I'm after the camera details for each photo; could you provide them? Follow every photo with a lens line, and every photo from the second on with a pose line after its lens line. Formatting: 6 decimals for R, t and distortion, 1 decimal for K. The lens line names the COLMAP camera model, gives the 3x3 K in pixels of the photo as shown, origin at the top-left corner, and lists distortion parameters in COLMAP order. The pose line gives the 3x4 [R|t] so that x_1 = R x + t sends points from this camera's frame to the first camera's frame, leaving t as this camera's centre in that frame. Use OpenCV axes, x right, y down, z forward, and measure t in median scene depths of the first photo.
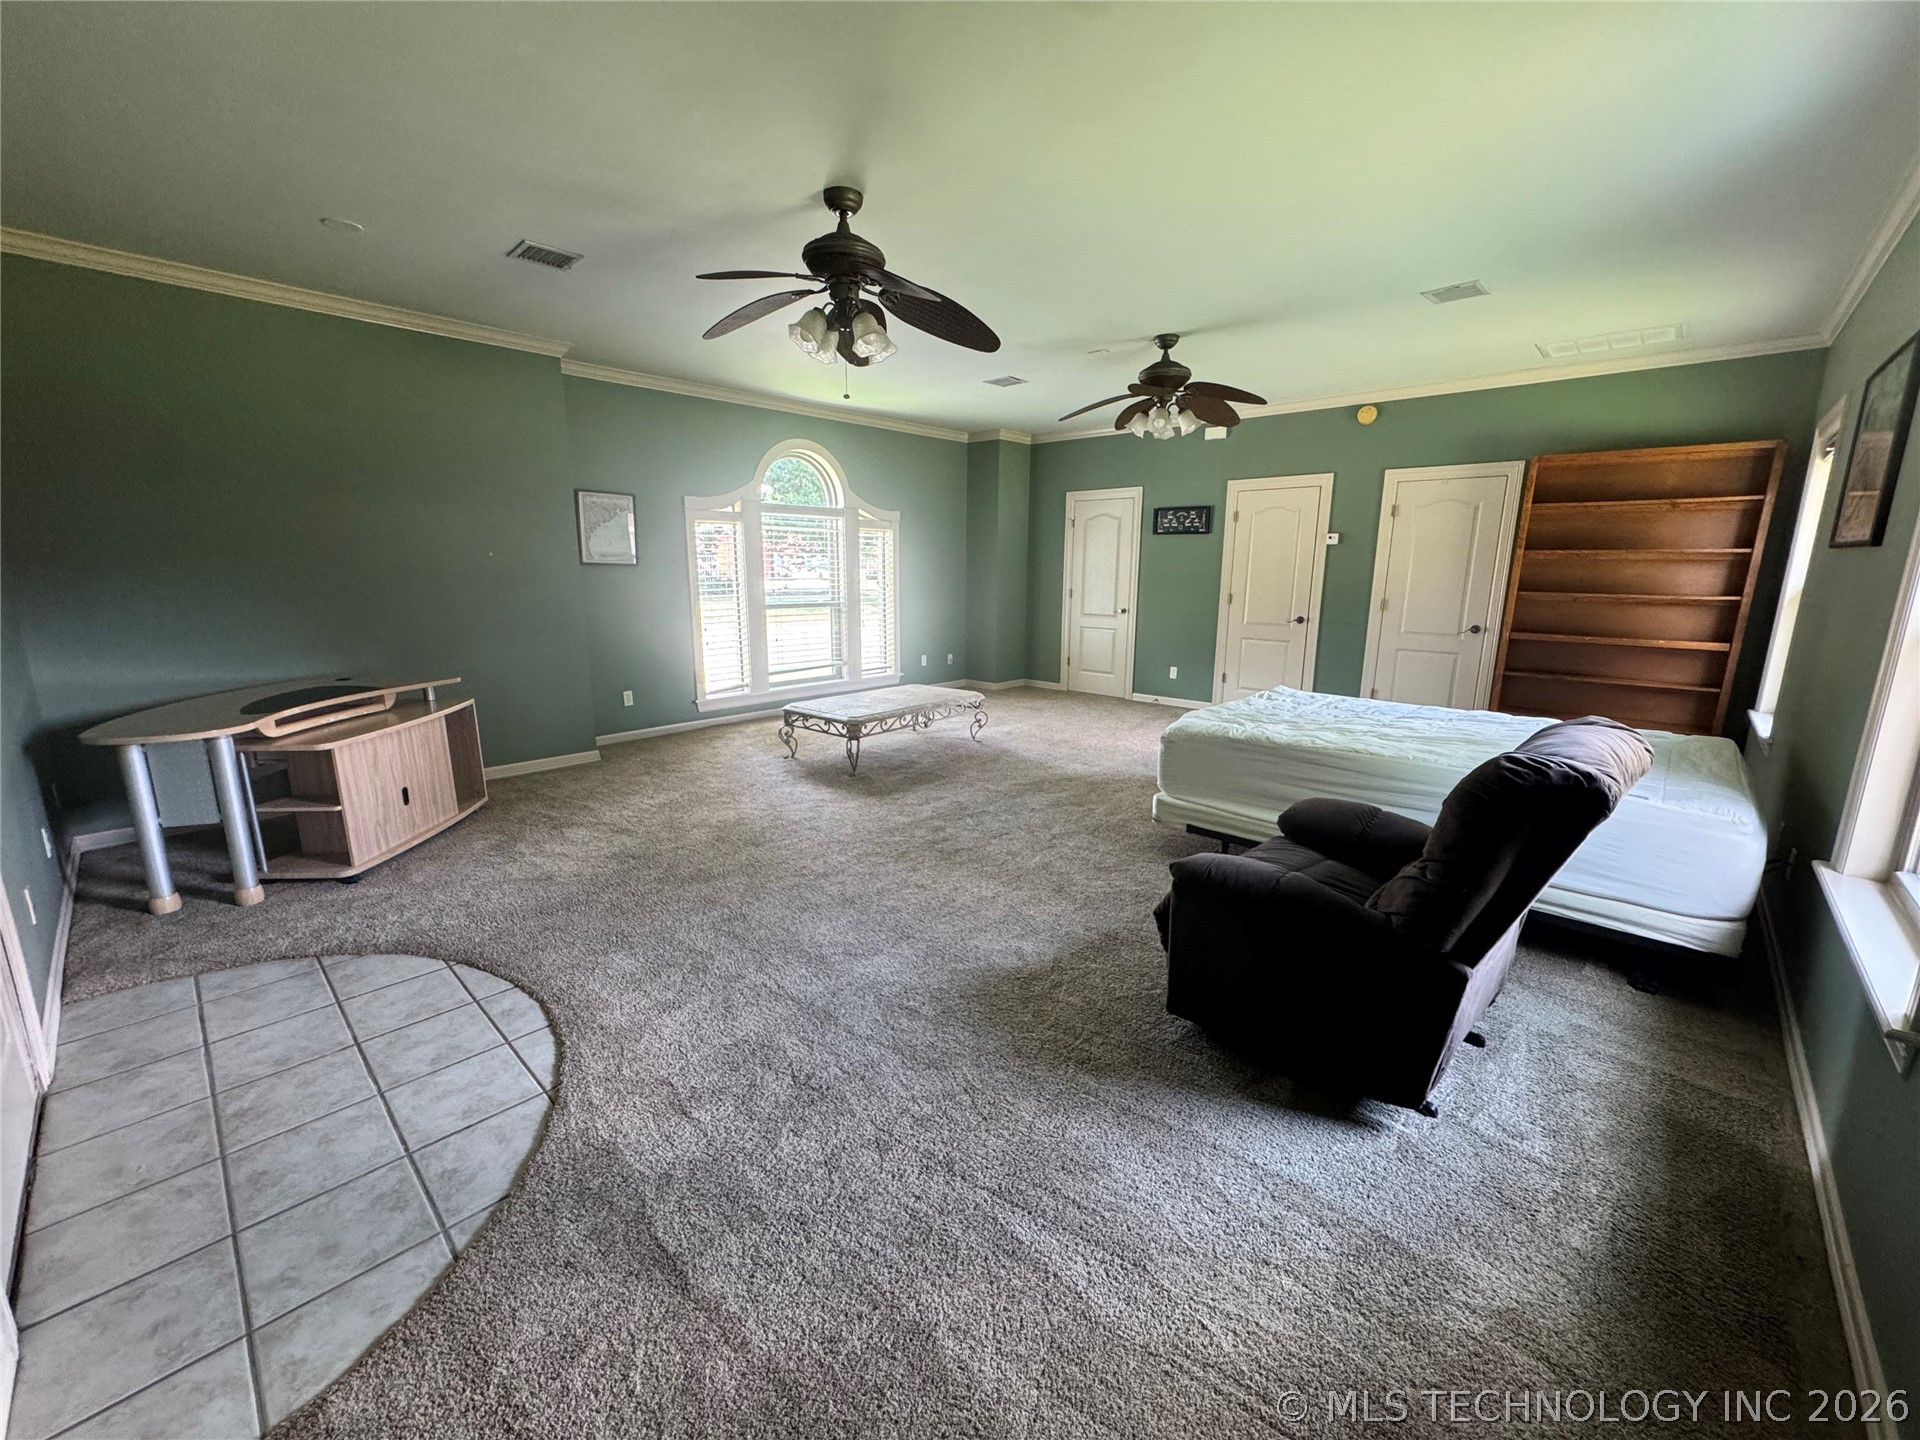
lens RADIAL K [[770.2, 0, 960.0], [0, 770.2, 720.0], [0, 0, 1]] dist [0.000737, 0.000353]
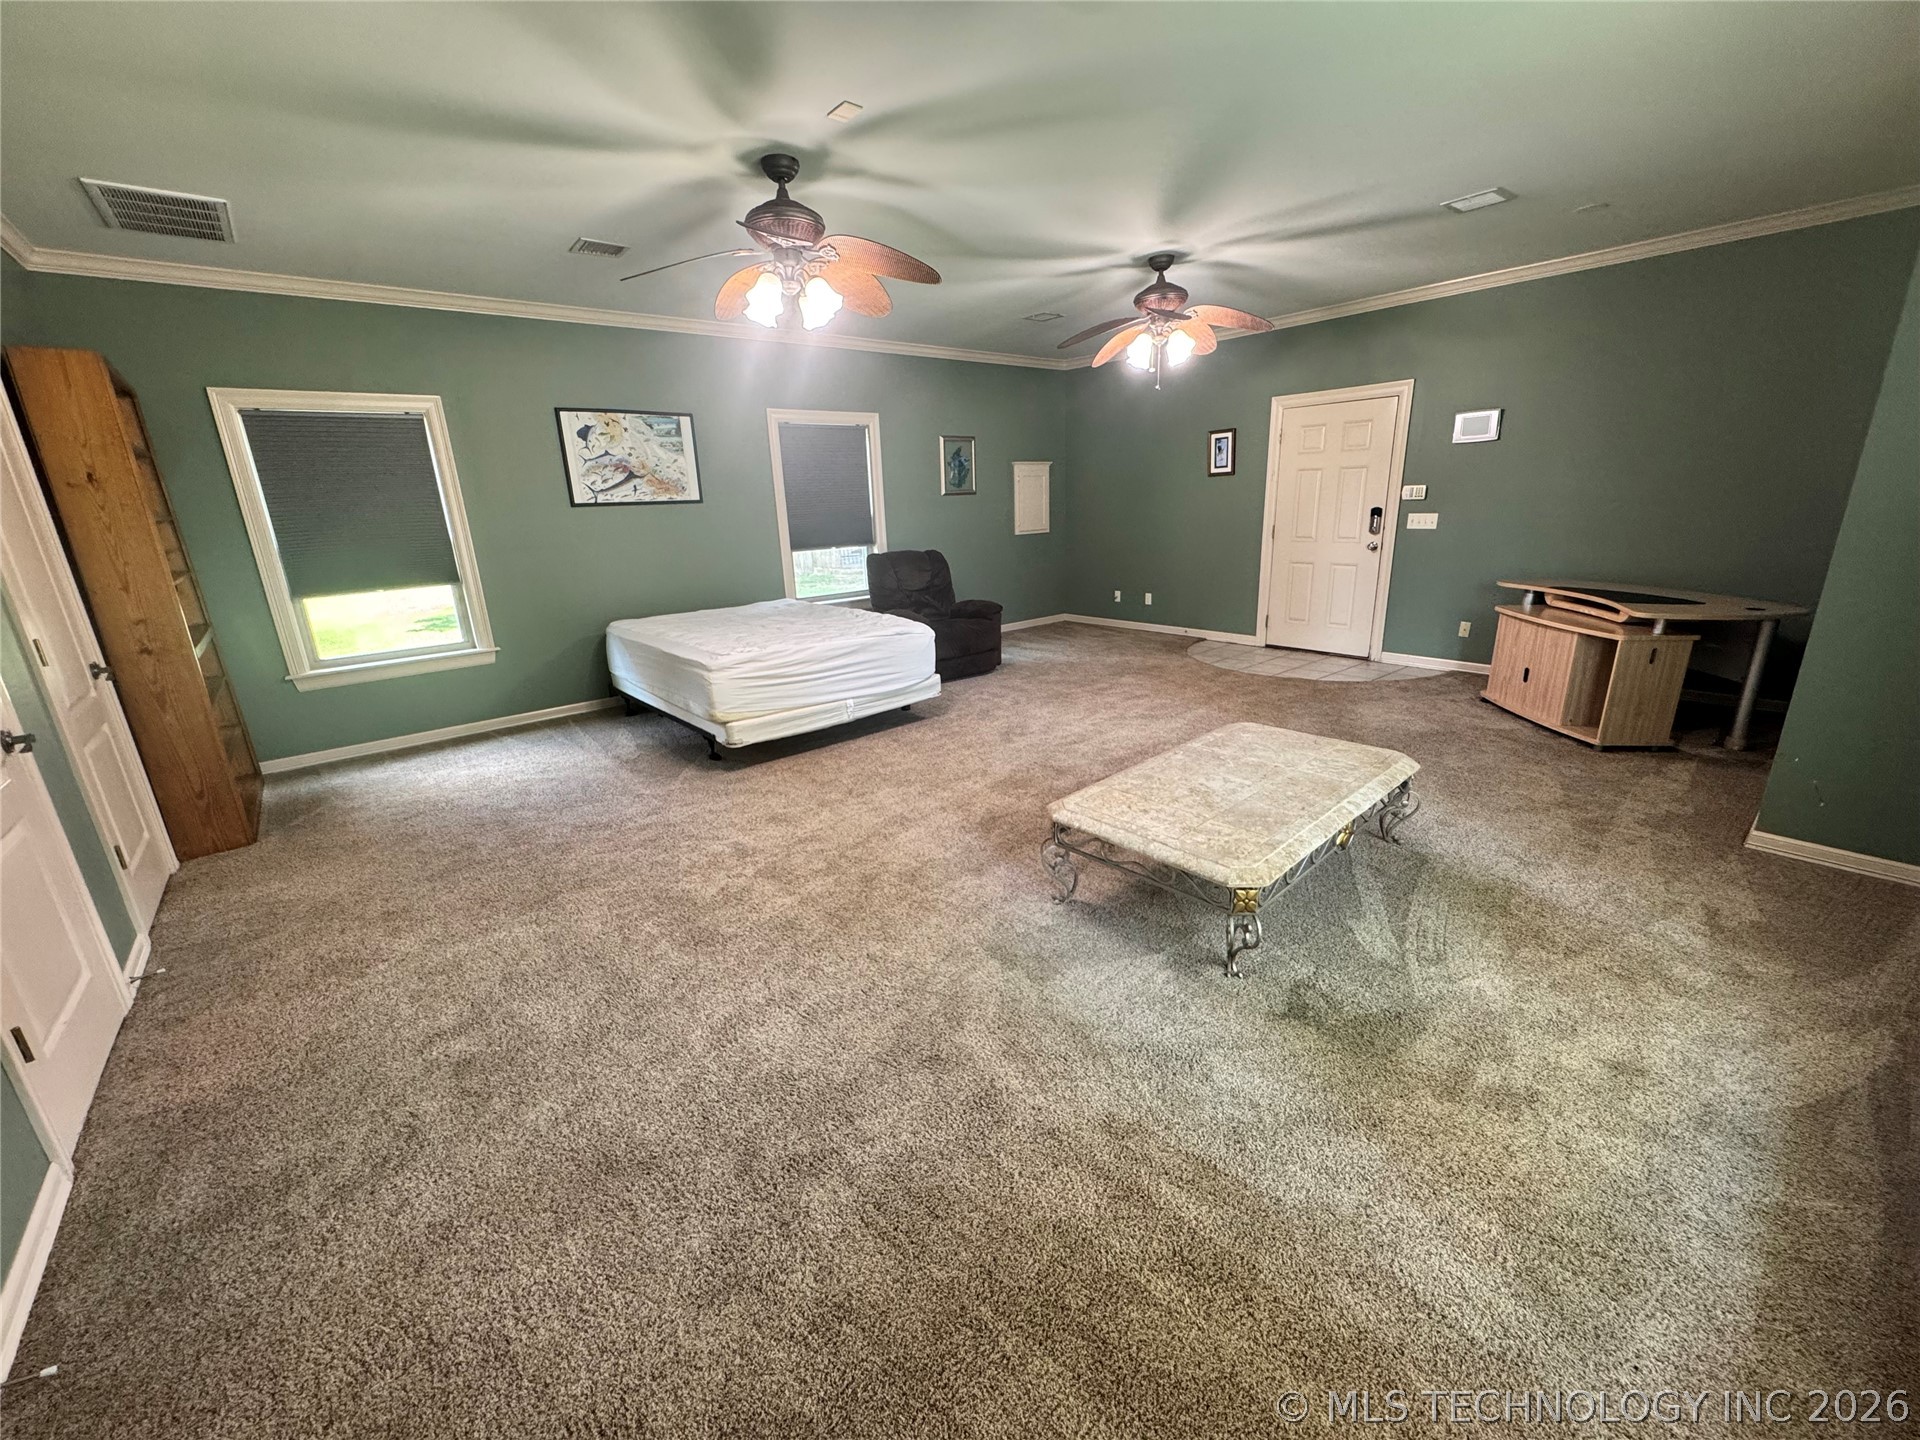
lens RADIAL K [[765.6, 0, 960.0], [0, 765.6, 720.0], [0, 0, 1]] dist [-0.002261, -0.000173]
pose [[-0.992826, -0.003657, 0.119516, 0.033575], [0.053534, 0.880161, 0.471648, -0.309820], [-0.106918, 0.474662, -0.873650, 1.450194]]
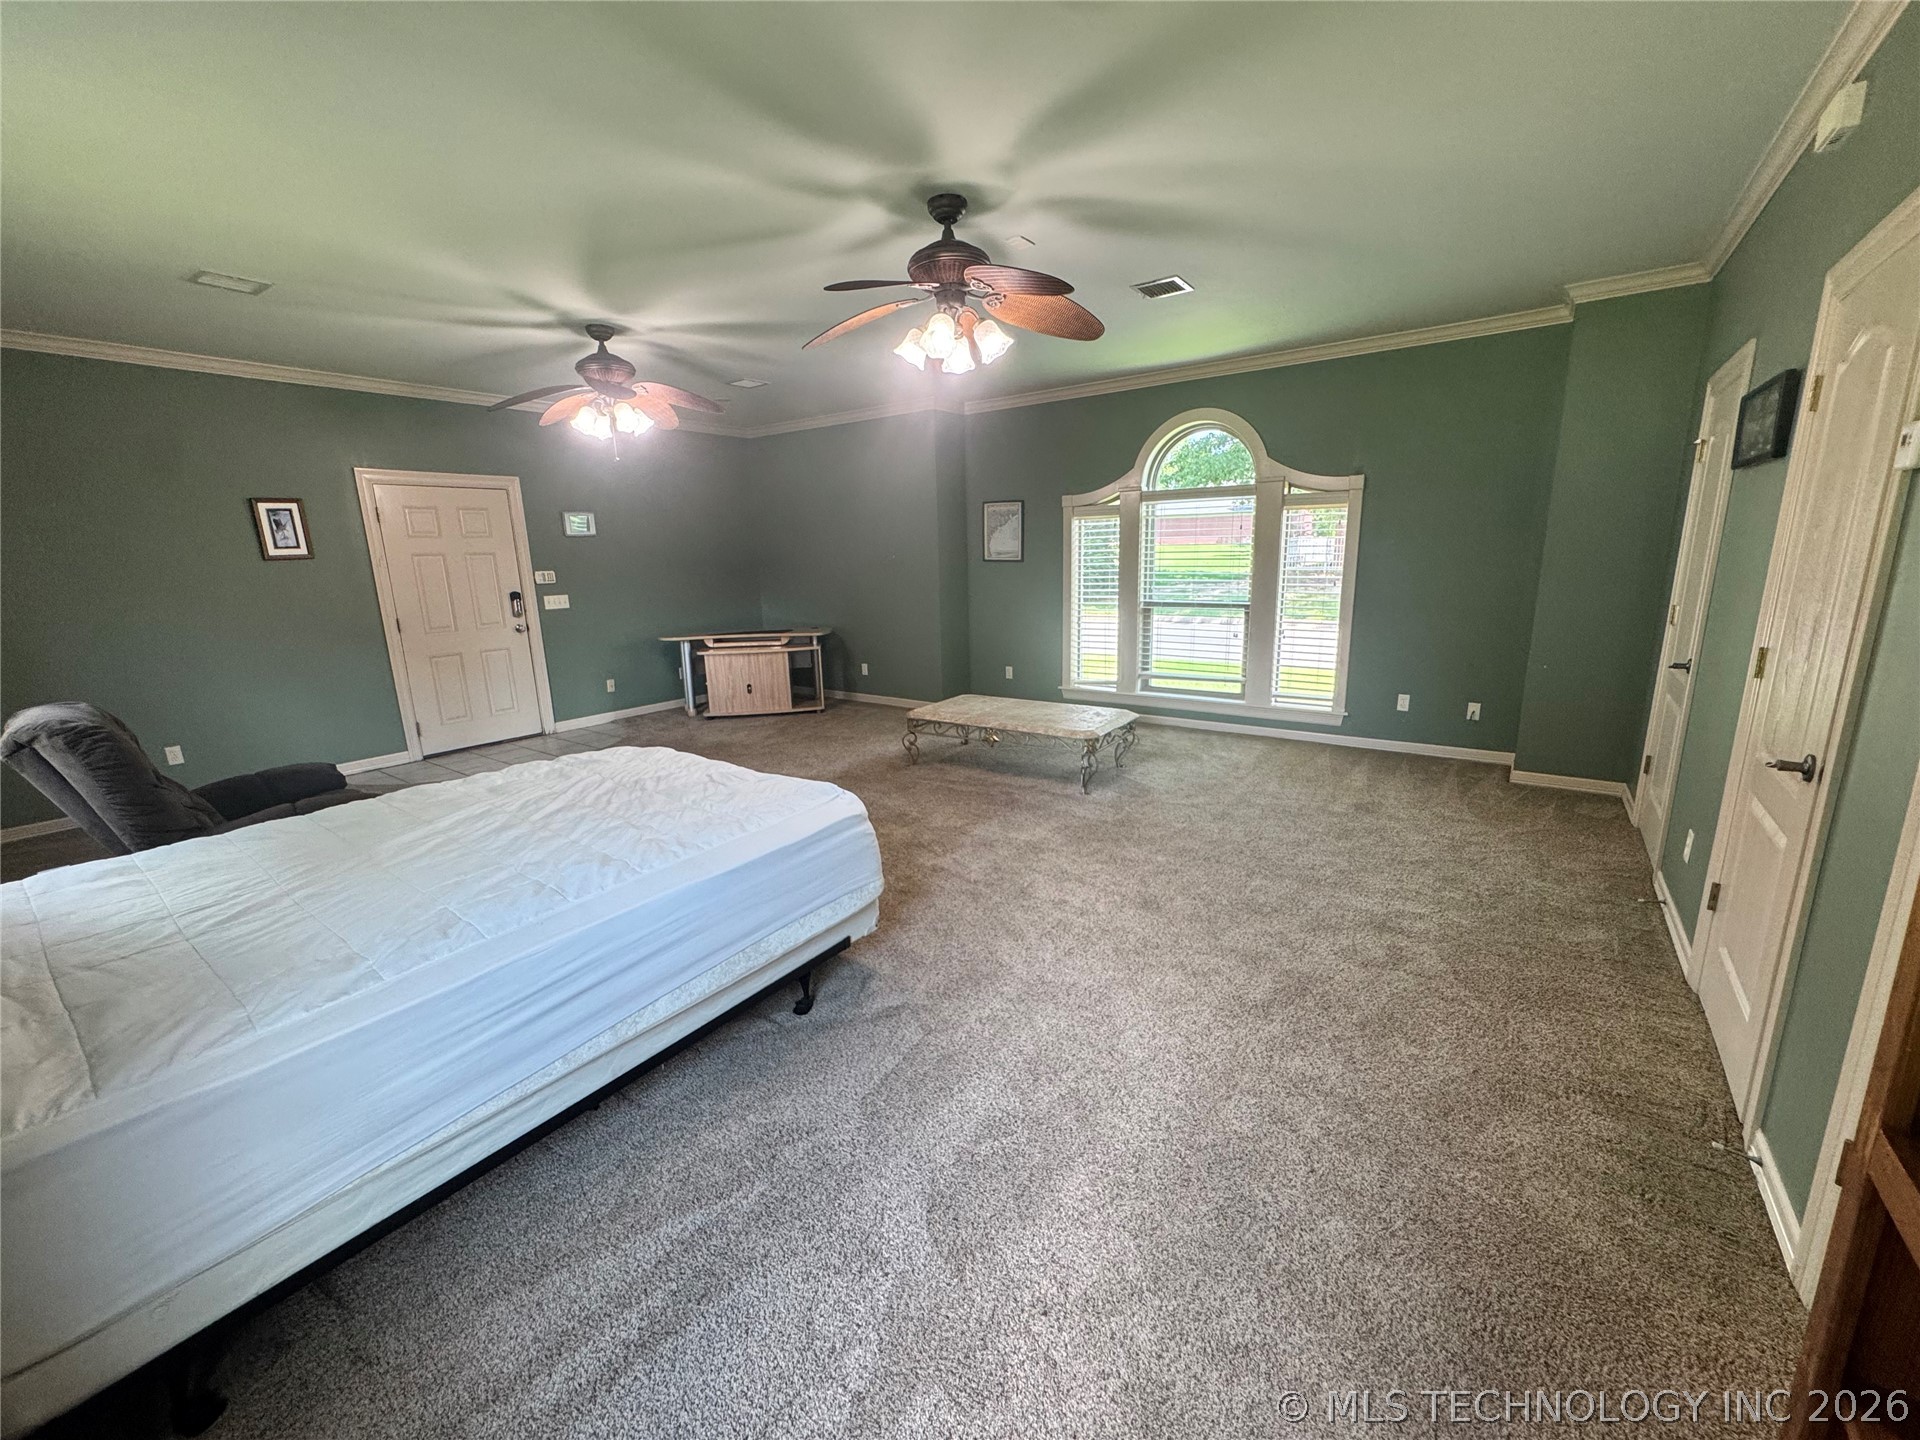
lens RADIAL K [[762.4, 0, 960.0], [0, 762.4, 720.0], [0, 0, 1]] dist [-0.000199, 0.000037]
pose [[0.125330, 0.205009, -0.970703, 0.776804], [-0.173365, 0.967889, 0.182031, -0.170107], [0.976851, 0.145472, 0.156847, 0.800446]]
